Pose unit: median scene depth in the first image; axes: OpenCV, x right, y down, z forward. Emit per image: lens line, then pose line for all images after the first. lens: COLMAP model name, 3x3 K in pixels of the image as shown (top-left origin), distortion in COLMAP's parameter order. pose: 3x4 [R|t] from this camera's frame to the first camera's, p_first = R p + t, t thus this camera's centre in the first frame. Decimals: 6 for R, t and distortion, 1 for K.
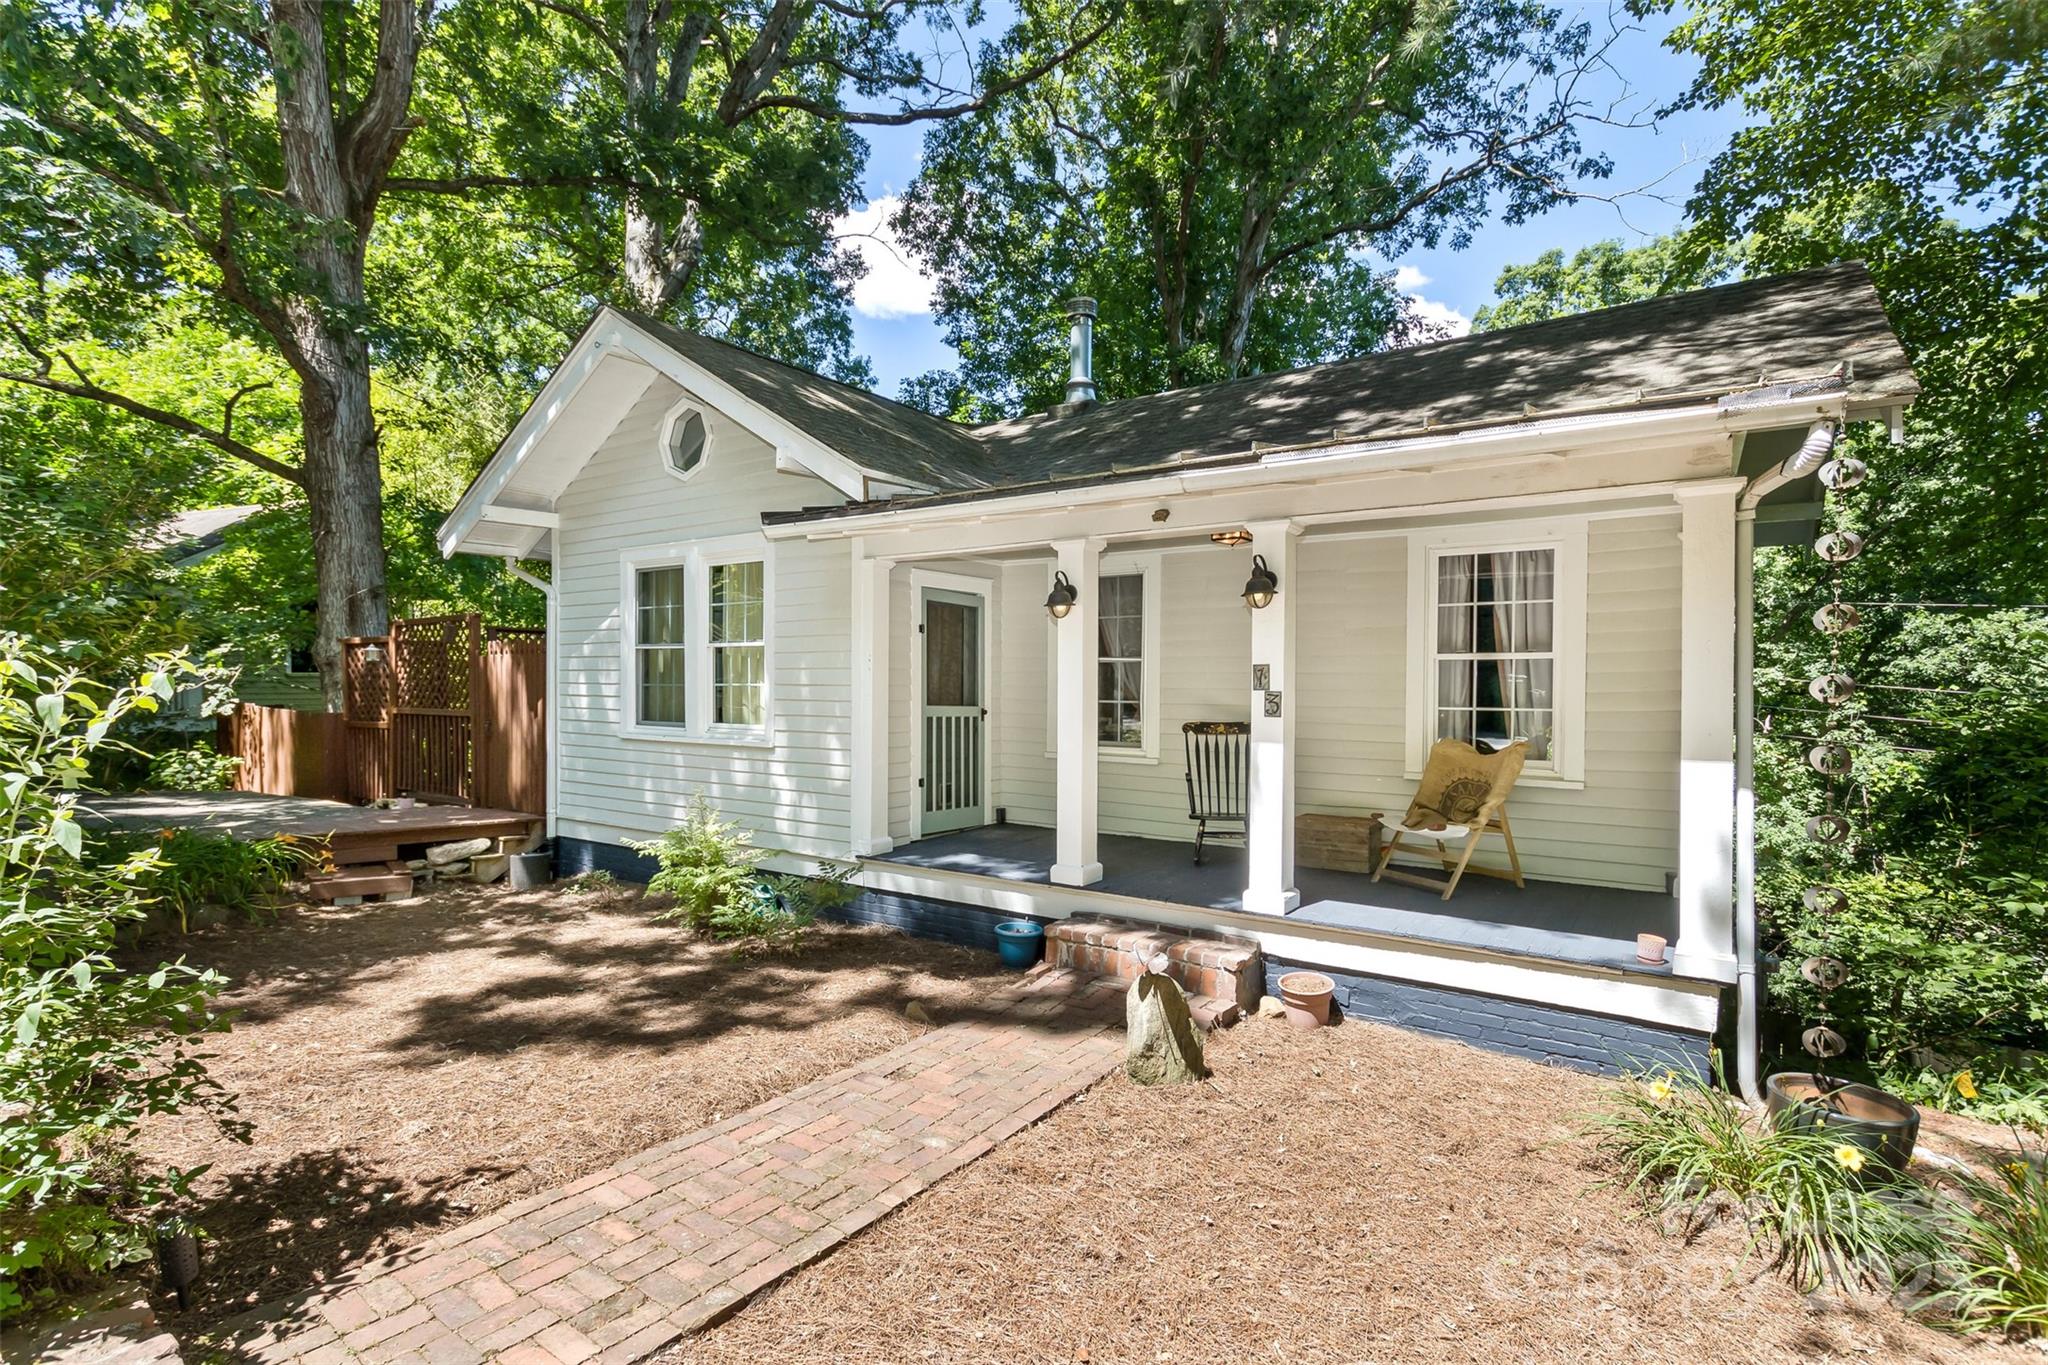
lens RADIAL K [[933.2, 0, 1024.0], [0, 933.2, 682.5], [0, 0, 1]] dist [-0.000400, 0.000340]
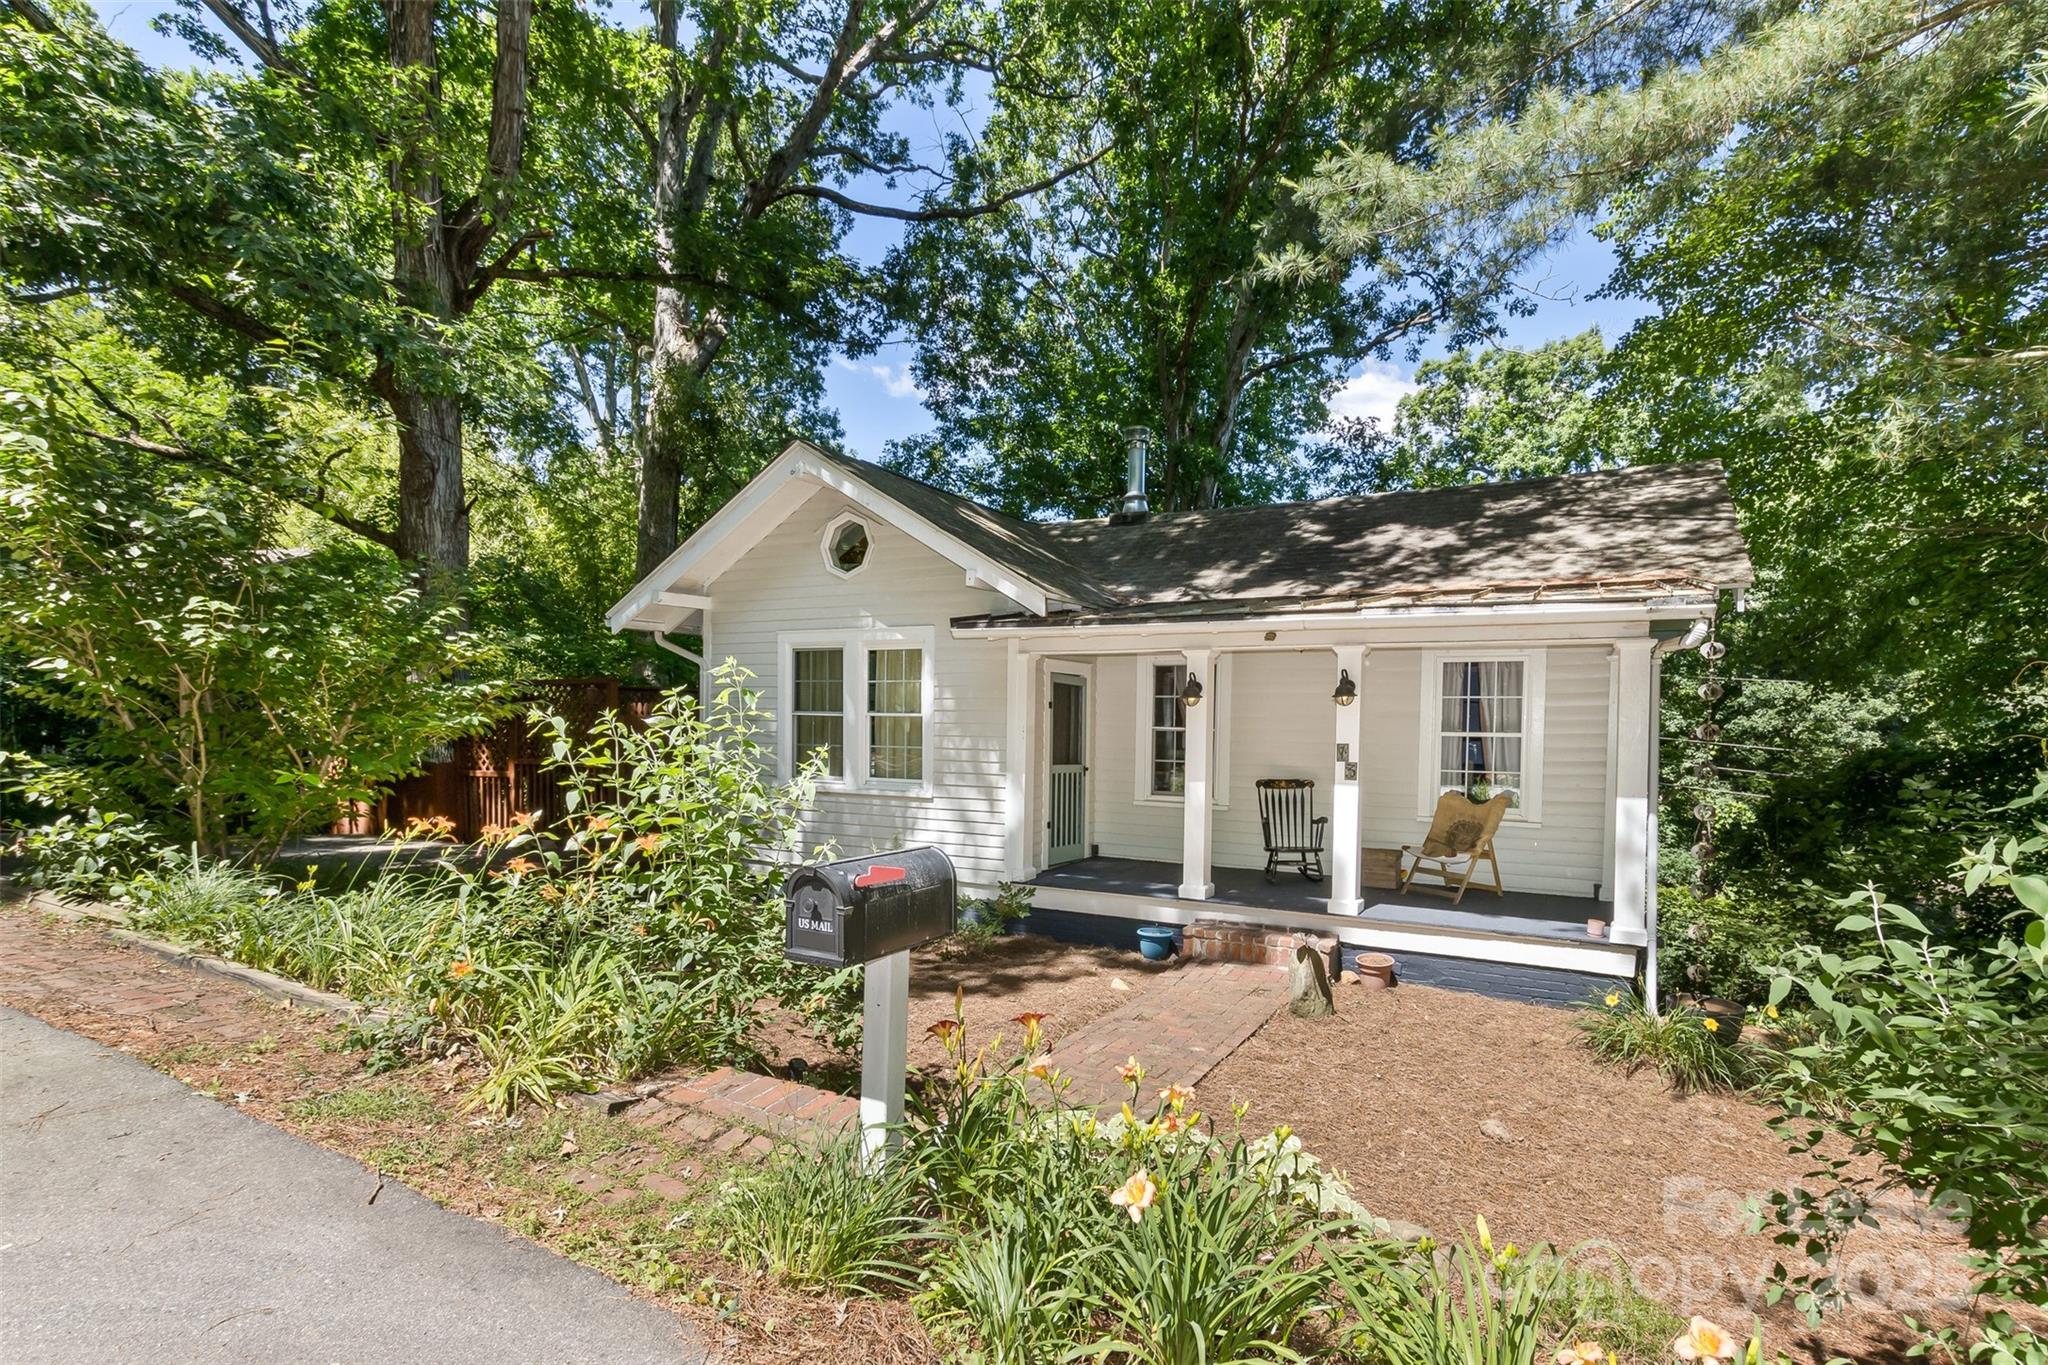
lens RADIAL K [[969.8, 0, 1025.1], [0, 969.8, 728.4], [0, 0, 1]] dist [-0.001133, -0.000265]
pose [[0.992801, 0.008795, 0.119455, -0.325602], [-0.010055, 0.999900, 0.009948, -0.041434], [-0.119355, -0.011078, 0.992790, -0.343071]]
